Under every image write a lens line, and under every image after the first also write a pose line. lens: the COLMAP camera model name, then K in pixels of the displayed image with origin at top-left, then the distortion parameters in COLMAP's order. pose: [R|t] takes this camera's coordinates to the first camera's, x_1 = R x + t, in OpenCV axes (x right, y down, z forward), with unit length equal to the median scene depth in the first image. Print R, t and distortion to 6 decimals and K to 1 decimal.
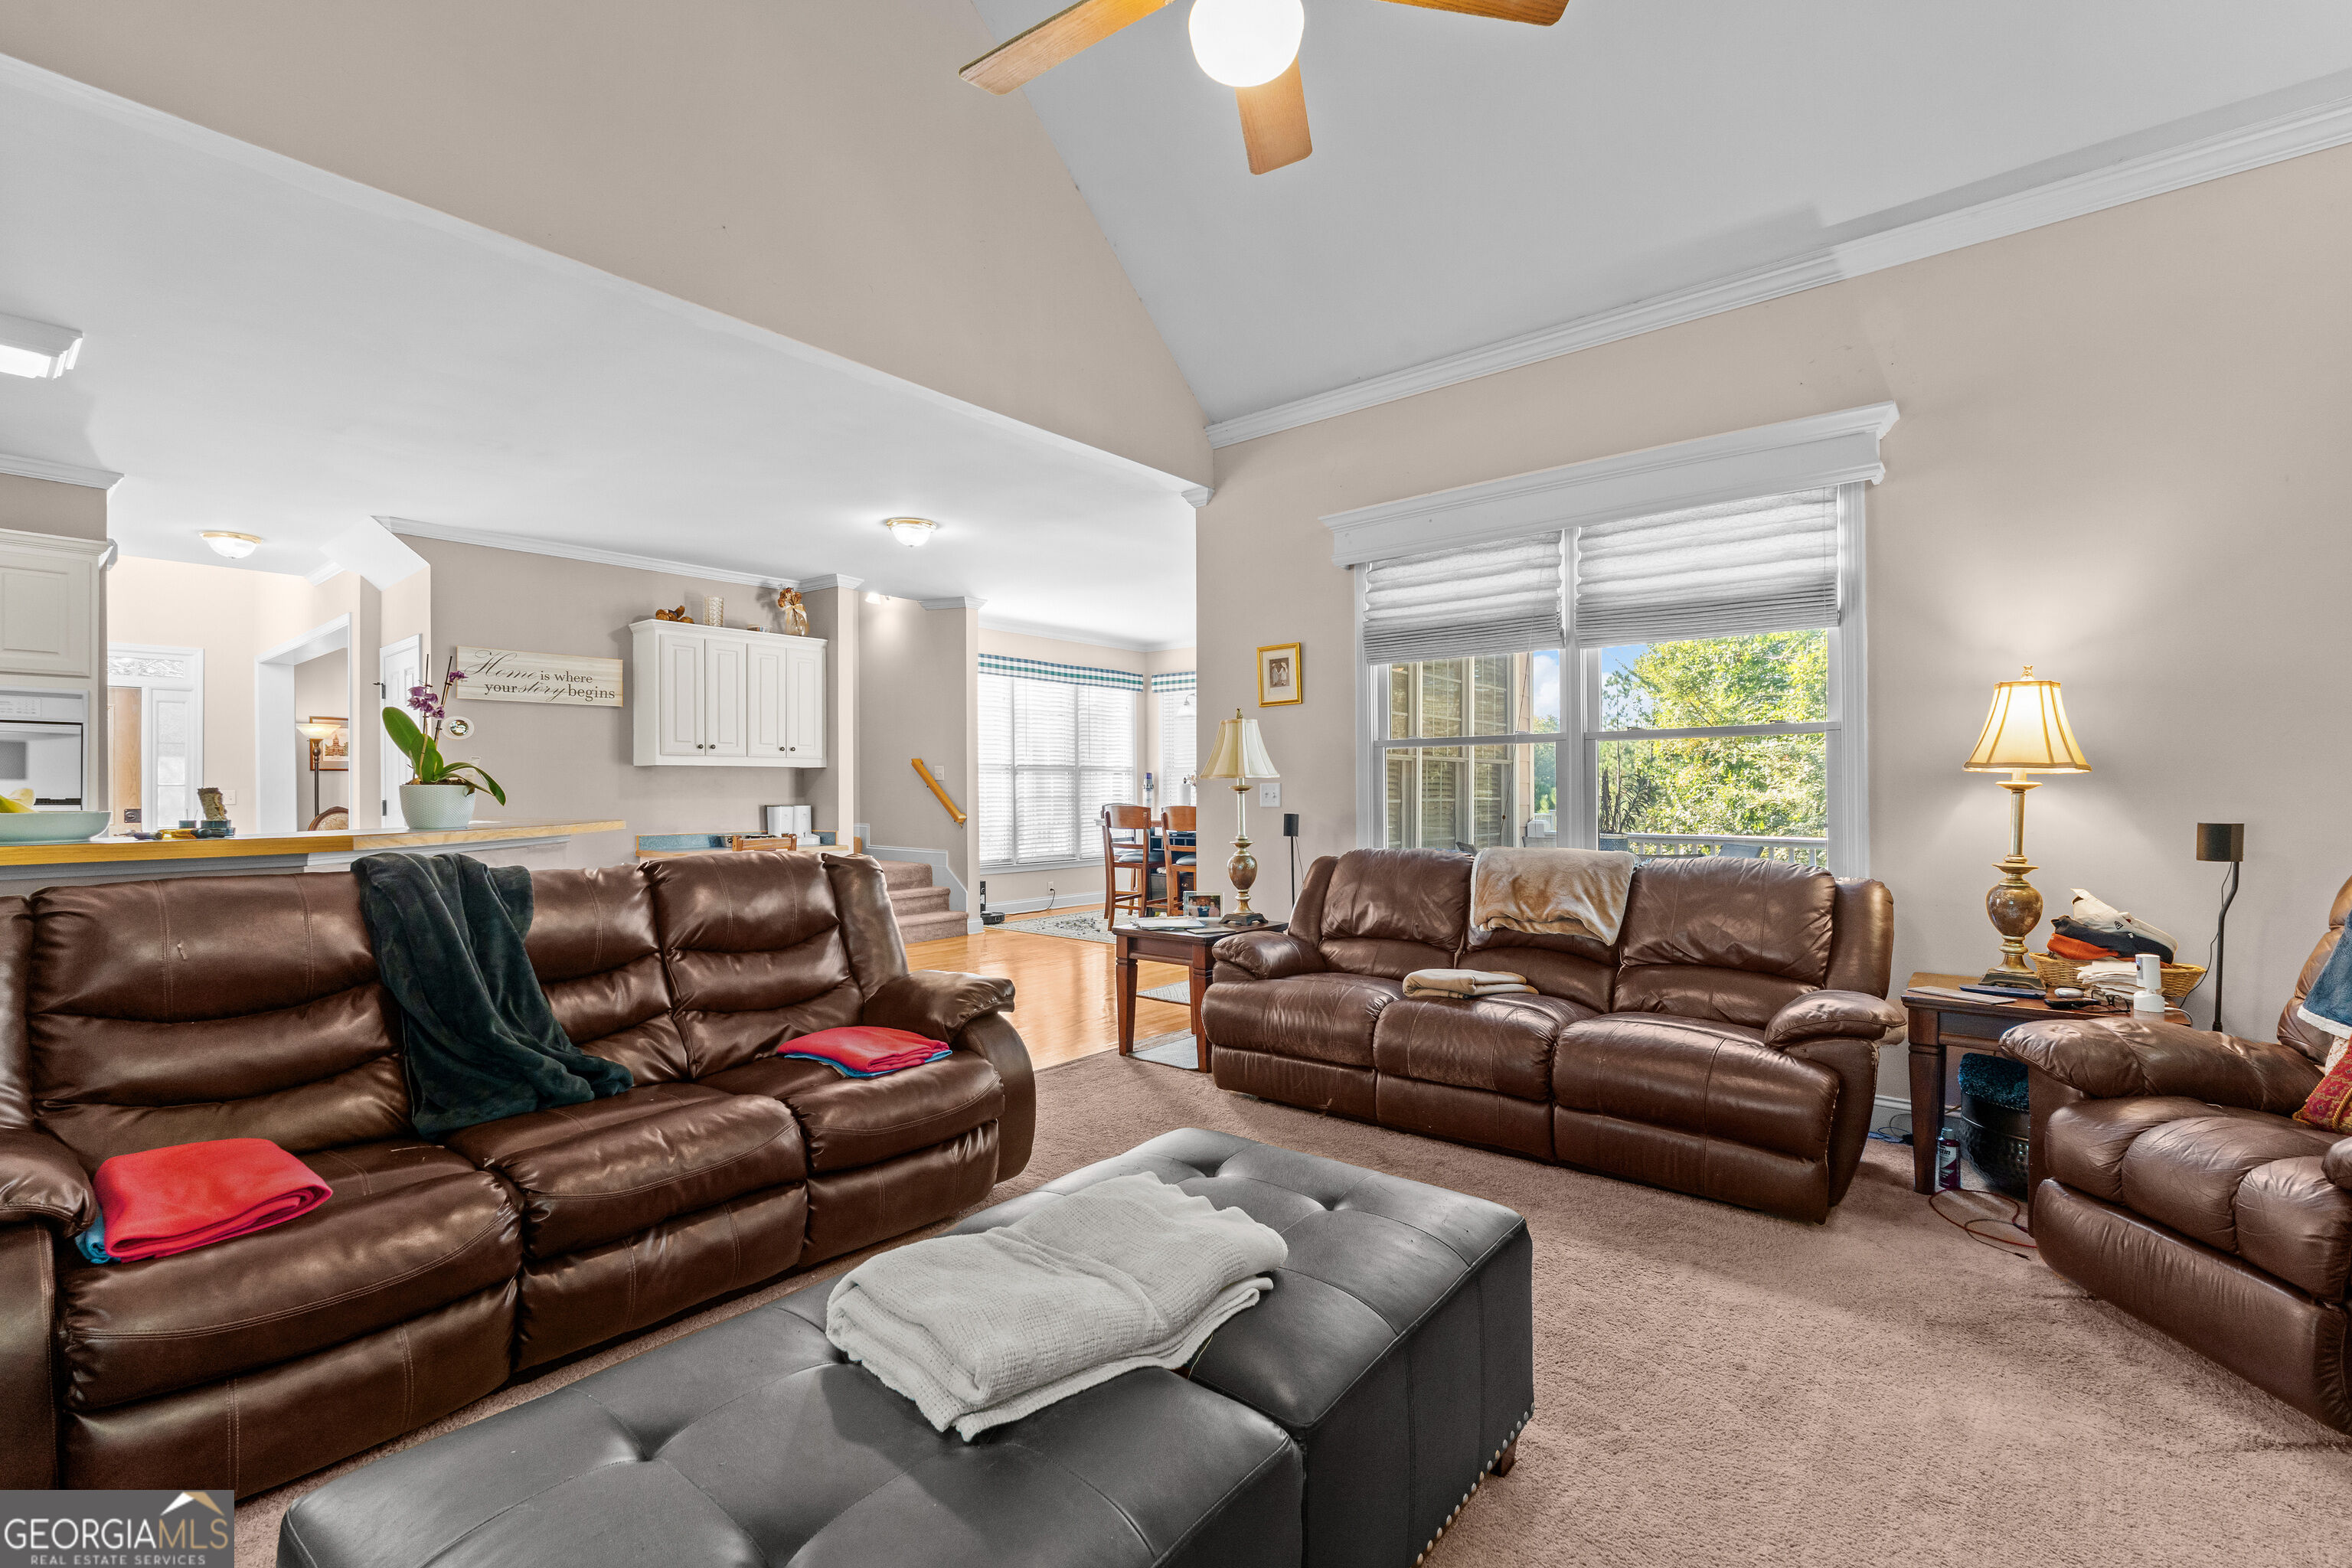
lens RADIAL K [[1041.0, 0, 1176.0], [0, 1041.0, 784.0], [0, 0, 1]] dist [-0.000870, 0.000113]
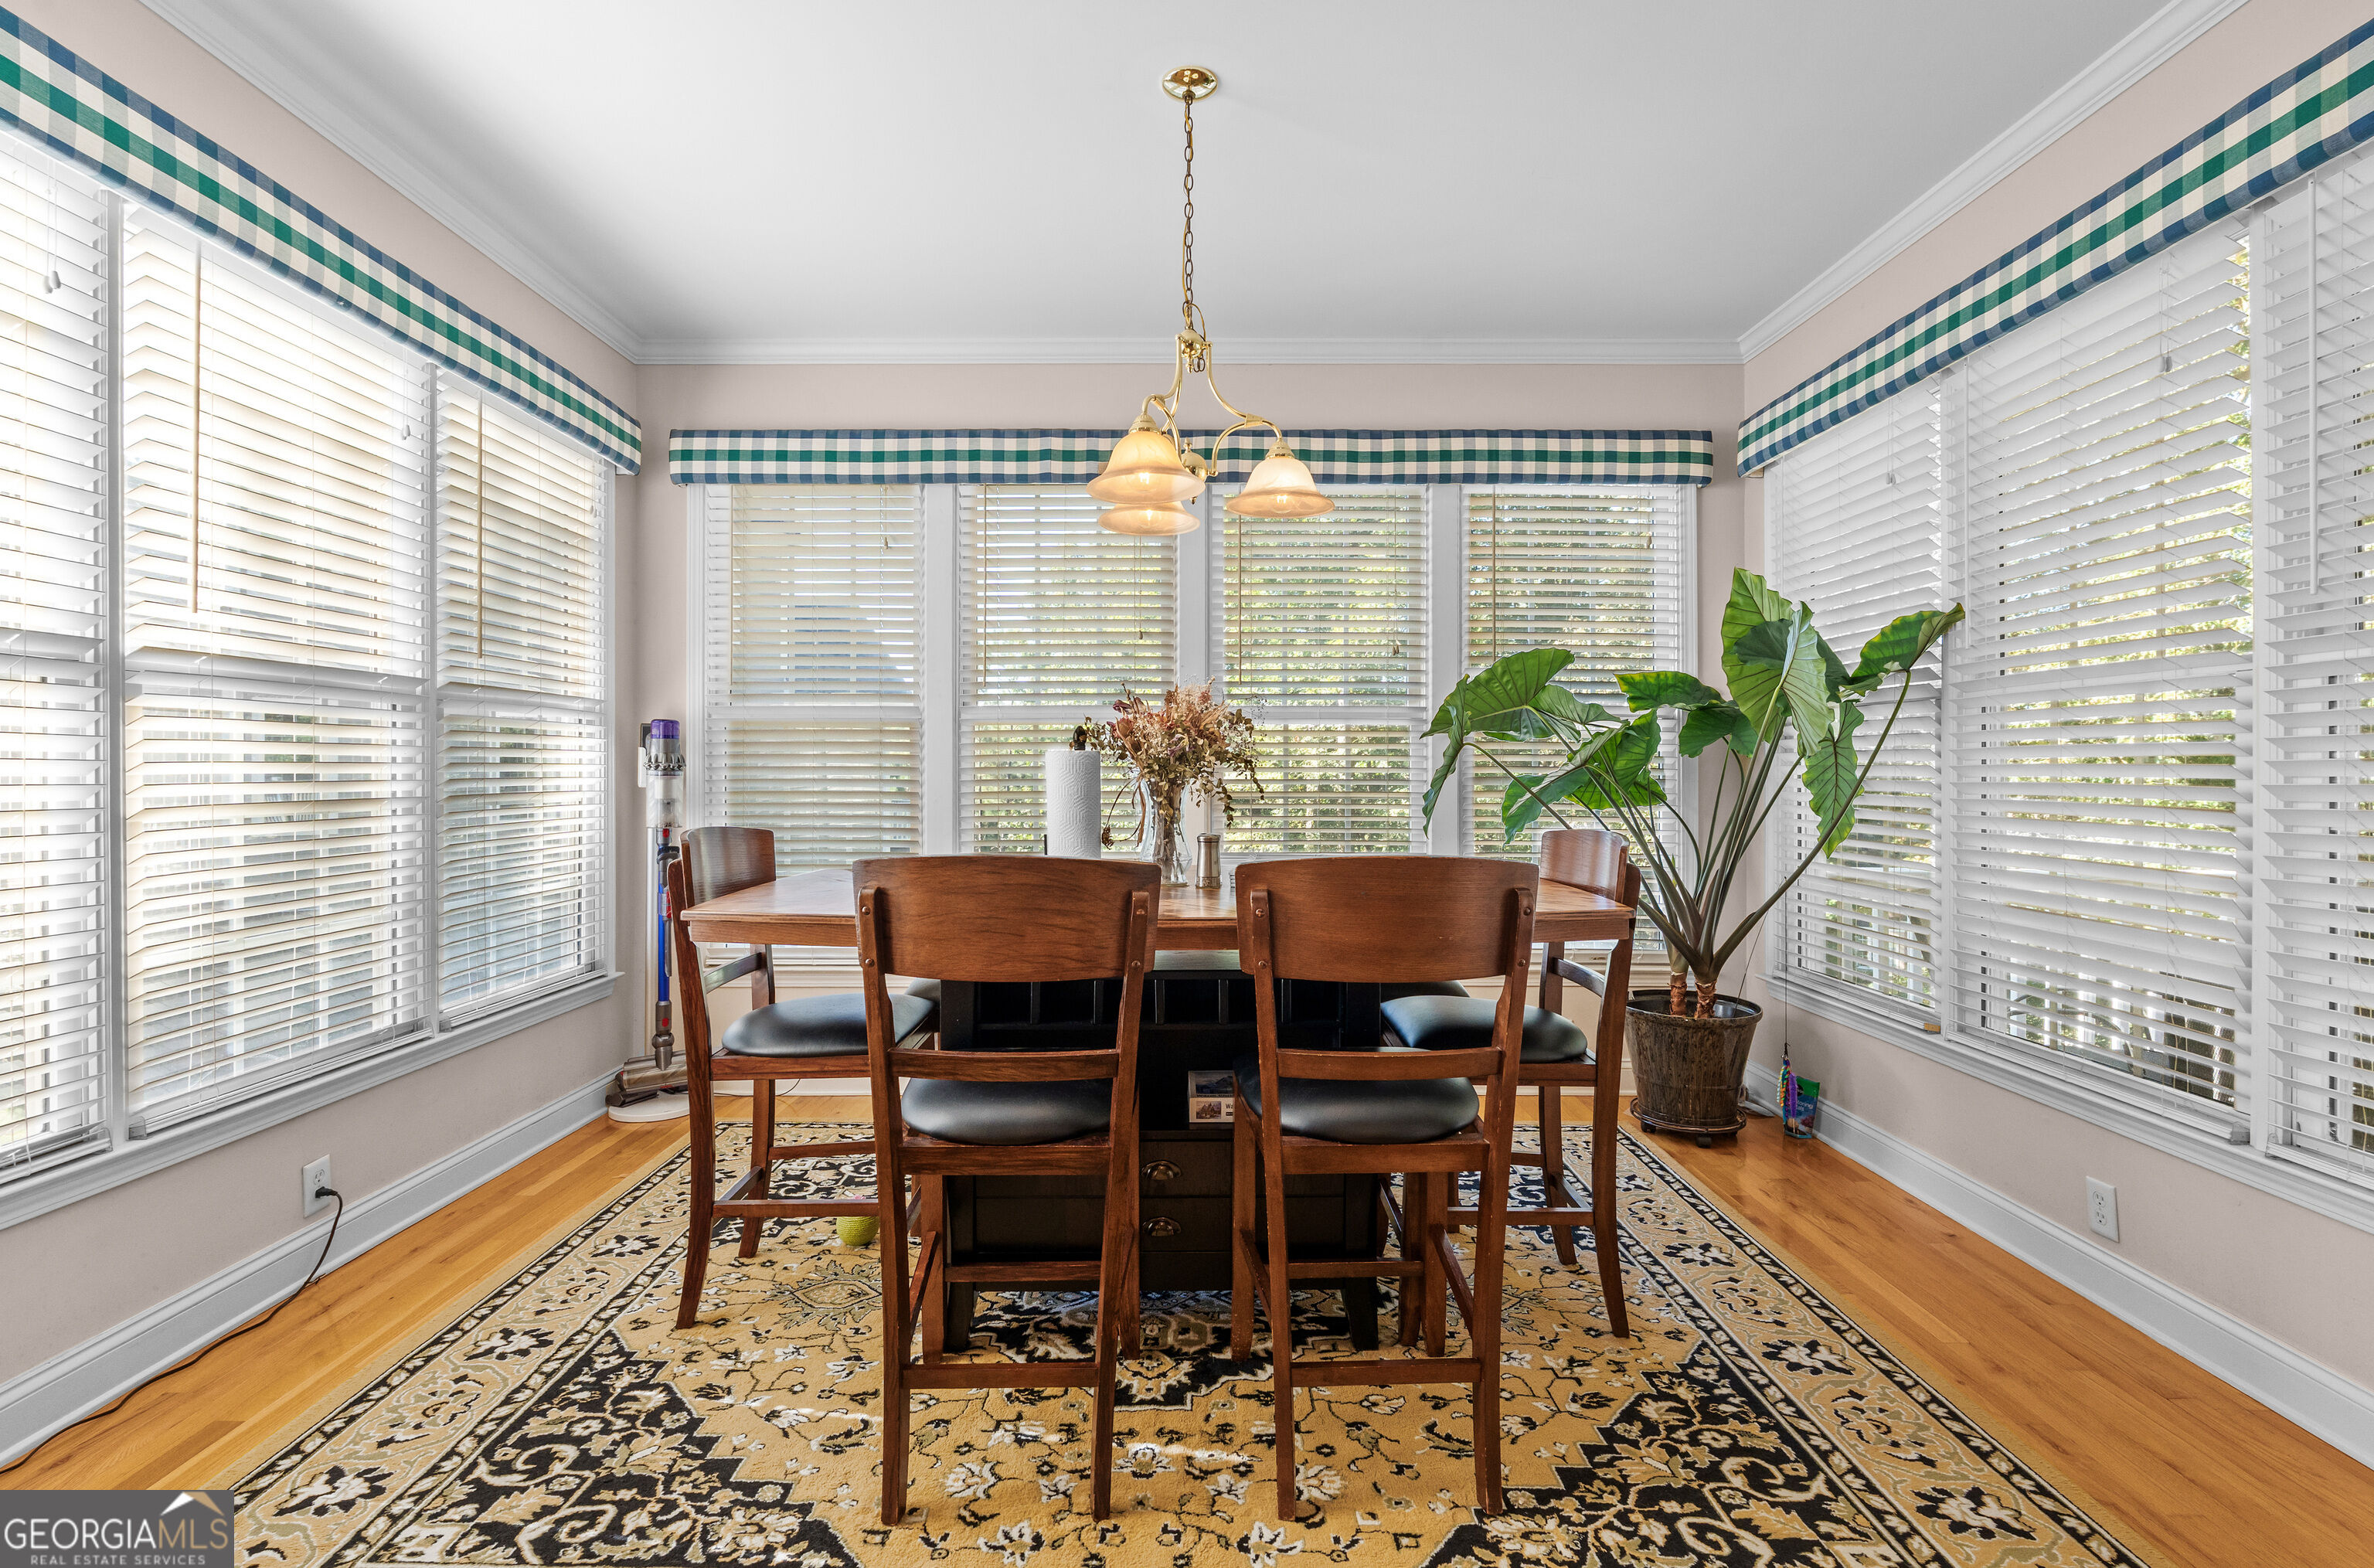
lens RADIAL K [[1070.2, 0, 1187.0], [0, 1070.2, 784.0], [0, 0, 1]] dist [0.000270, 0.000039]
pose [[0.757863, -0.002332, 0.652410, -0.279483], [-0.005543, 0.999935, 0.010012, 0.010996], [-0.652390, -0.011204, 0.757800, 1.469906]]
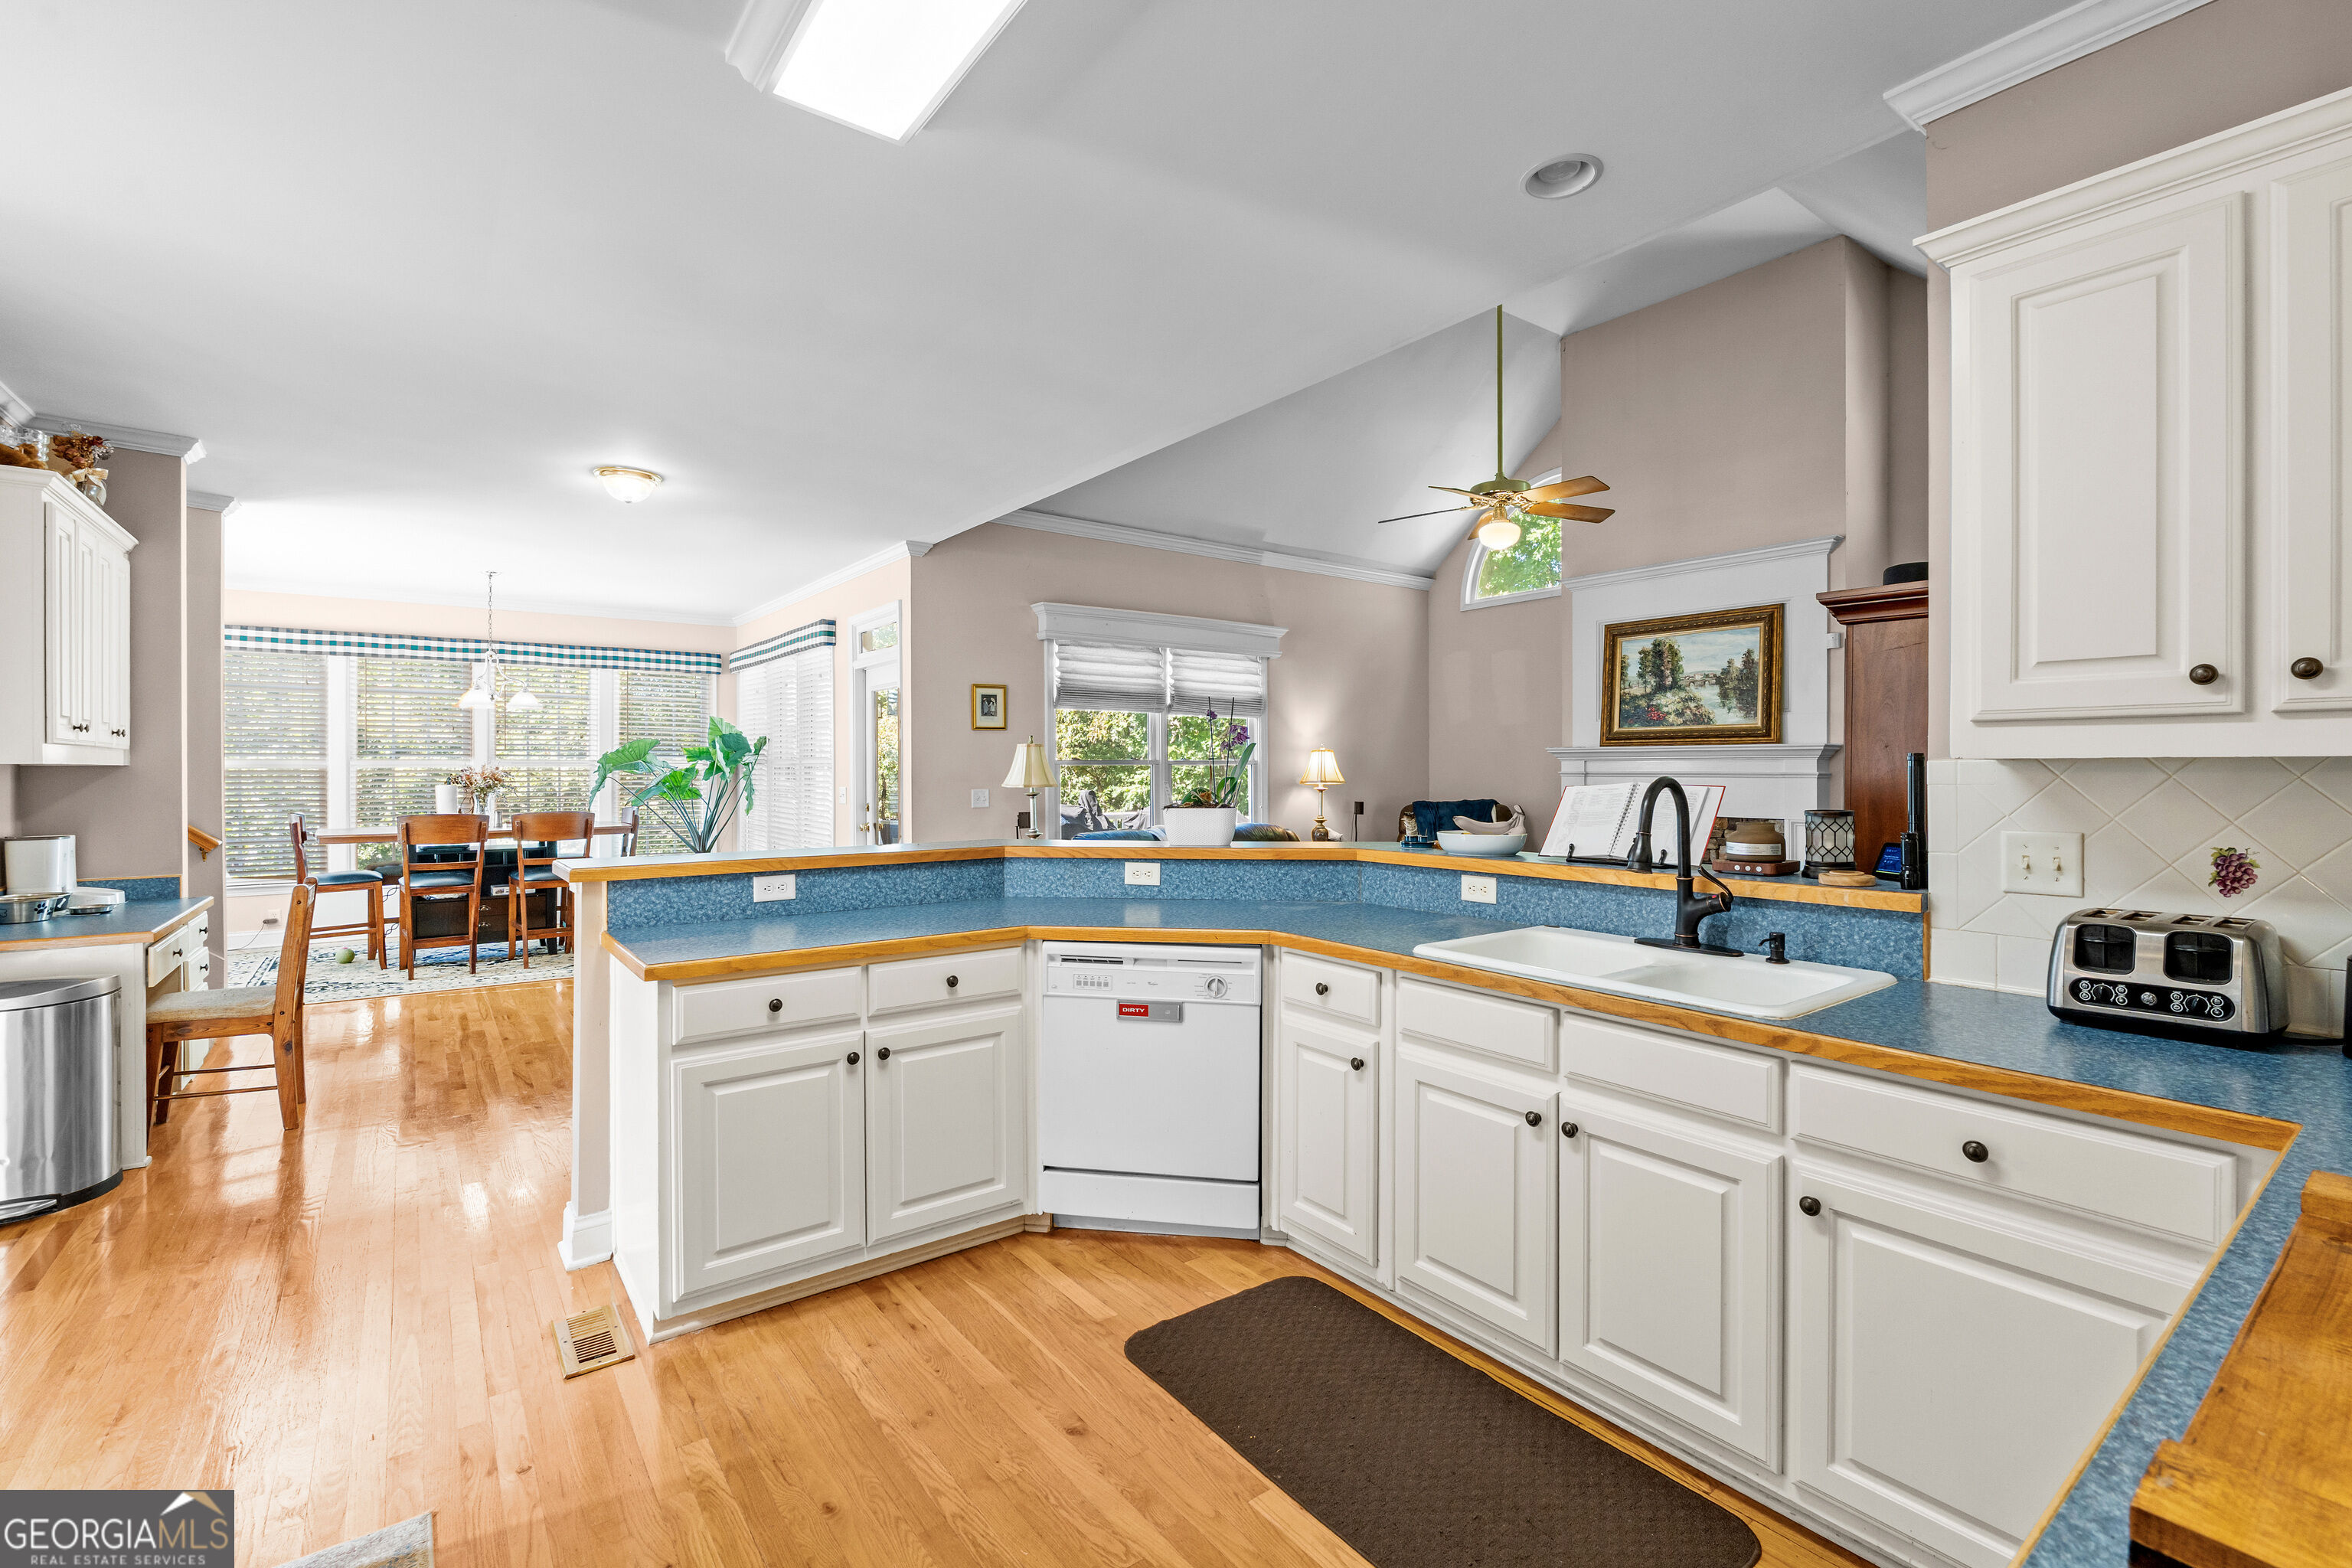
lens RADIAL K [[1041.0, 0, 1176.0], [0, 1041.0, 784.0], [0, 0, 1]] dist [-0.000870, 0.000113]
pose [[0.223082, -0.011203, 0.974735, -1.230941], [-0.006499, 0.999895, 0.012980, -0.027632], [-0.974778, -0.009230, 0.222986, 0.511410]]
